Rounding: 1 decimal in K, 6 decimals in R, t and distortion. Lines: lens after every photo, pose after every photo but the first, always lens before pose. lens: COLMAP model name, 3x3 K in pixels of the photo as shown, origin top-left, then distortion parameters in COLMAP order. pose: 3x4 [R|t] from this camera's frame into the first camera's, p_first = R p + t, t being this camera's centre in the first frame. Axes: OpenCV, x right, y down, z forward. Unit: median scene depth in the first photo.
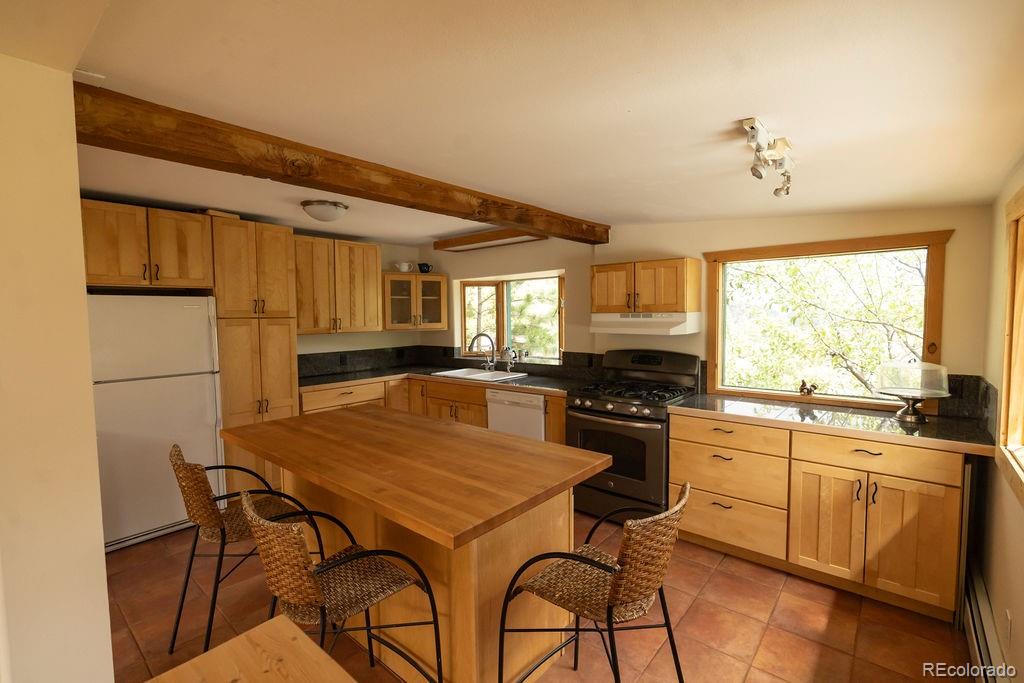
lens RADIAL K [[463.4, 0, 512.0], [0, 463.4, 341.5], [0, 0, 1]] dist [0.003801, 0.000228]
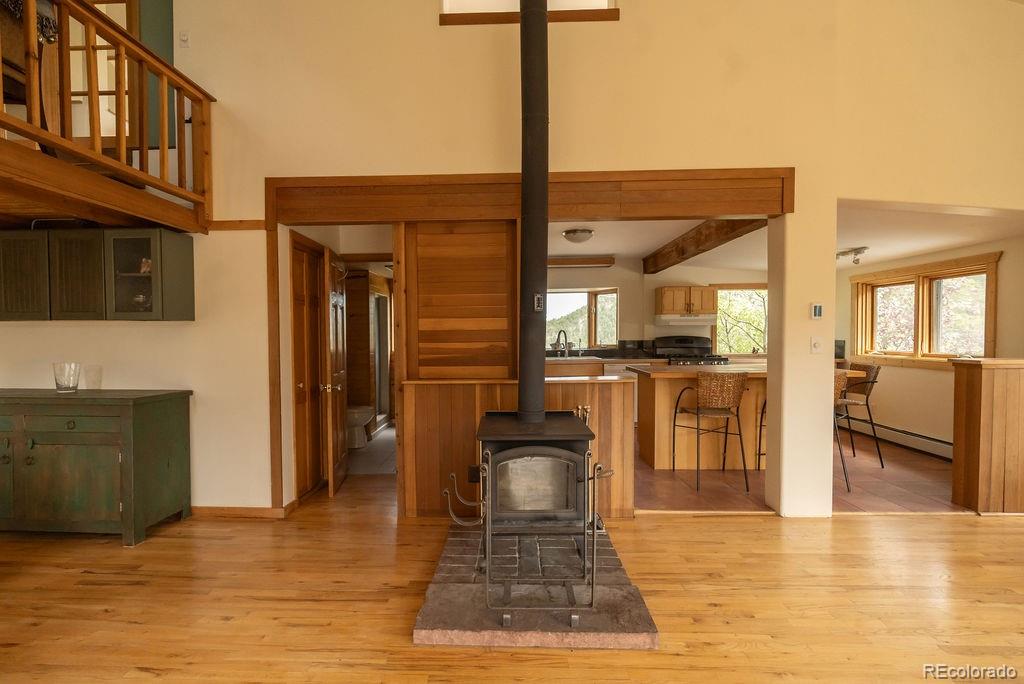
lens RADIAL K [[463.4, 0, 512.0], [0, 463.4, 342.0], [0, 0, 1]] dist [0.003801, 0.000228]
pose [[0.777398, -0.008323, 0.628954, -1.409775], [0.034941, 0.998940, -0.029968, 0.079474], [-0.628038, 0.045273, 0.776865, -0.001273]]
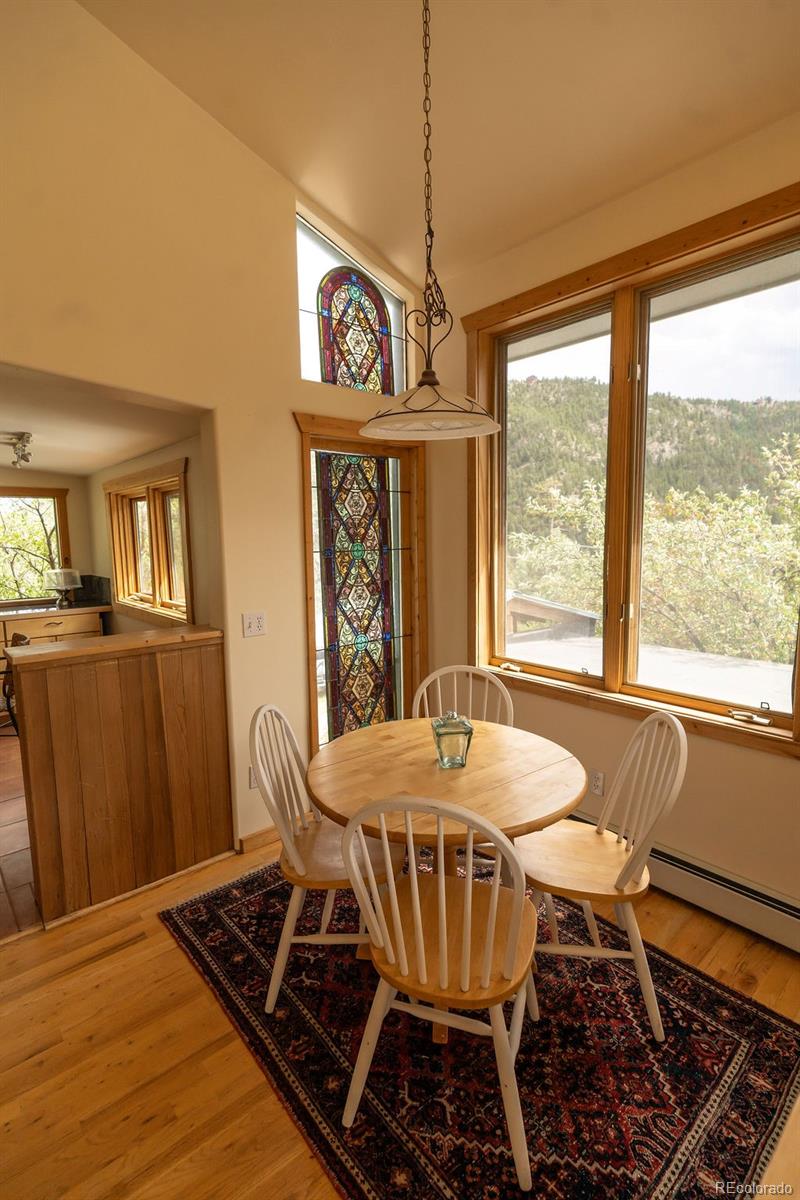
lens RADIAL K [[552.7, 0, 400.0], [0, 552.7, 600.0], [0, 0, 1]] dist [-0.003449, -0.000140]
pose [[0.148049, -0.104735, 0.983419, -0.644533], [0.070990, 0.992937, 0.095062, 0.037966], [-0.986429, 0.055739, 0.154439, -0.340033]]
